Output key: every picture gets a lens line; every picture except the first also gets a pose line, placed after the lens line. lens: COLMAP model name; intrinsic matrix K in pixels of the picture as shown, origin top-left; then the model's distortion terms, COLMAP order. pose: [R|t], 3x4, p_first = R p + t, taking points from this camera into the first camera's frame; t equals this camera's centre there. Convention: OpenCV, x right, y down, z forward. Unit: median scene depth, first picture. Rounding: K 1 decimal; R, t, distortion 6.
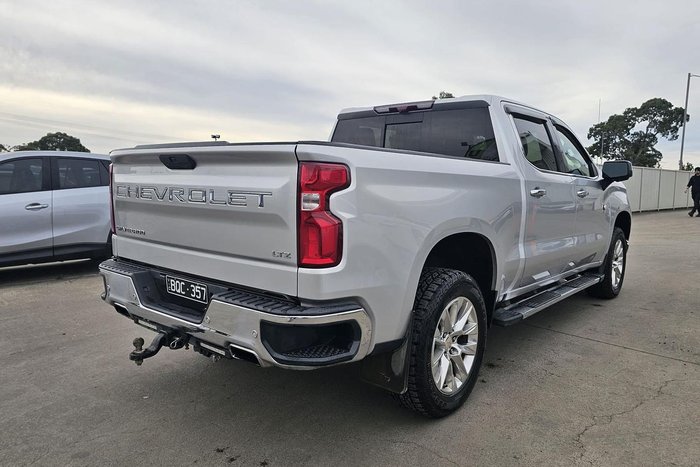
lens RADIAL K [[498.8, 0, 353.5], [0, 498.8, 230.0], [0, 0, 1]] dist [0.039479, -0.007964]
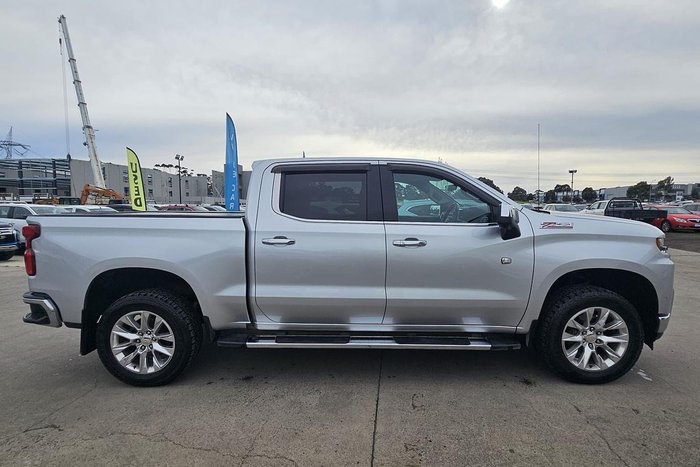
lens RADIAL K [[354.4, 0, 353.8], [0, 354.4, 230.3], [0, 0, 1]] dist [0.002363, 0.000586]
pose [[0.624392, 0.034952, -0.780329, 1.463536], [-0.060078, 0.998188, -0.003362, -0.141029], [0.778797, 0.048980, 0.625360, 0.842114]]
